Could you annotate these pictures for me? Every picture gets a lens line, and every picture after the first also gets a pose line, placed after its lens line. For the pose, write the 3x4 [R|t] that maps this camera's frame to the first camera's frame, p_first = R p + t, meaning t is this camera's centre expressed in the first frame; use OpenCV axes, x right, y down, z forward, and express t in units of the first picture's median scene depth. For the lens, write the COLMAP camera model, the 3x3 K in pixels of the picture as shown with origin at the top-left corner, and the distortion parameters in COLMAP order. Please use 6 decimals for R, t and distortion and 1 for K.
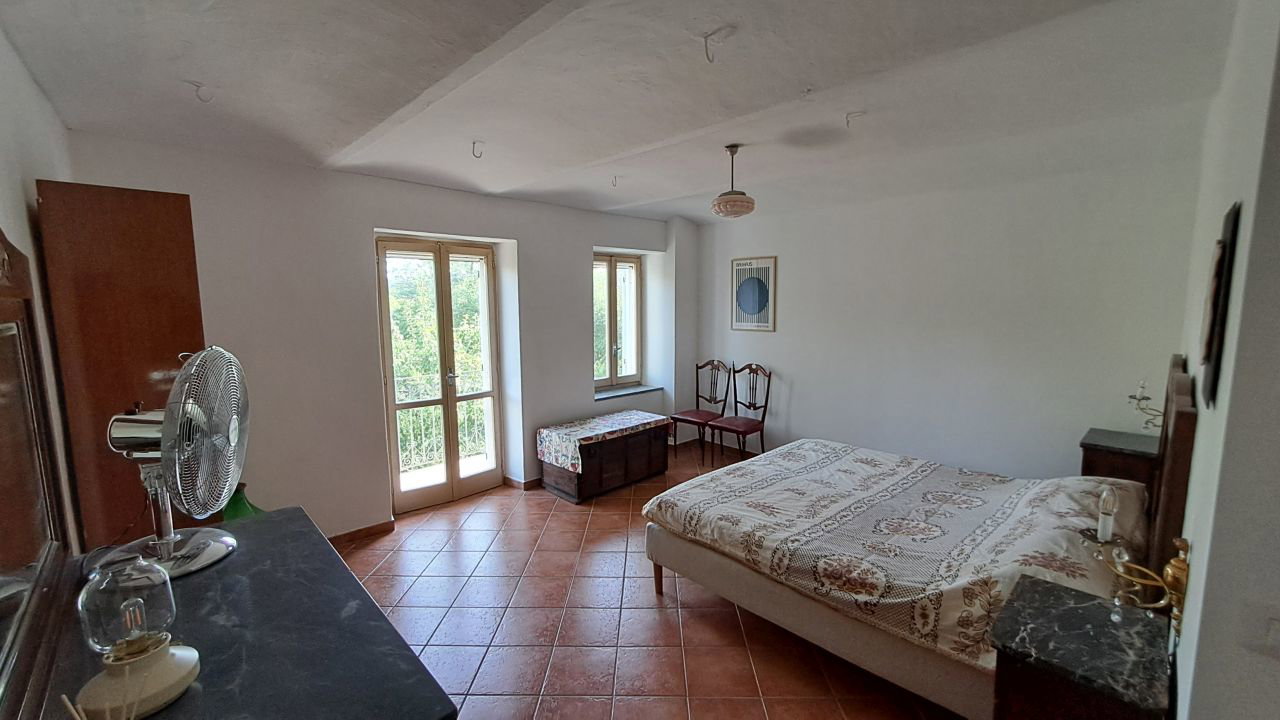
lens RADIAL K [[510.6, 0, 640.0], [0, 510.6, 360.0], [0, 0, 1]] dist [-0.000171, 0.000101]
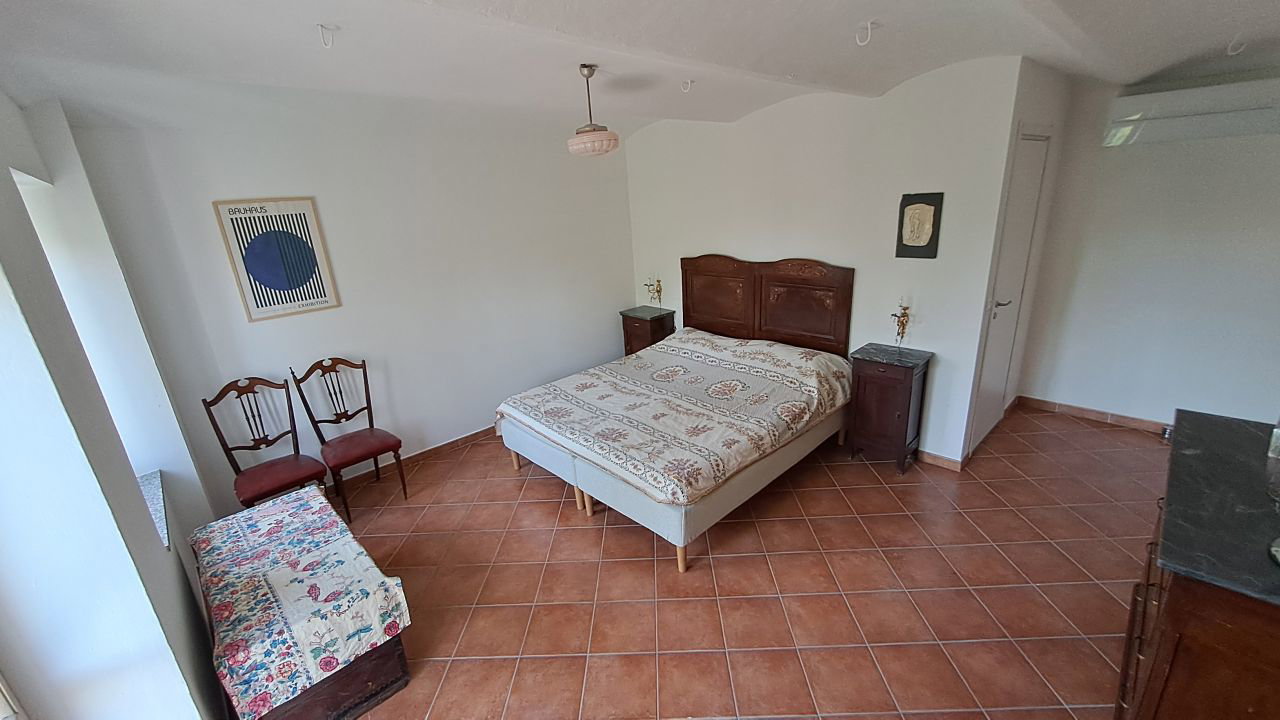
lens RADIAL K [[510.6, 0, 640.0], [0, 510.6, 360.0], [0, 0, 1]] dist [-0.000171, 0.000101]
pose [[0.004624, -0.299930, 0.953950, -0.433008], [0.182513, 0.938190, 0.294090, -0.117331], [-0.983193, 0.172748, 0.059079, 0.556915]]
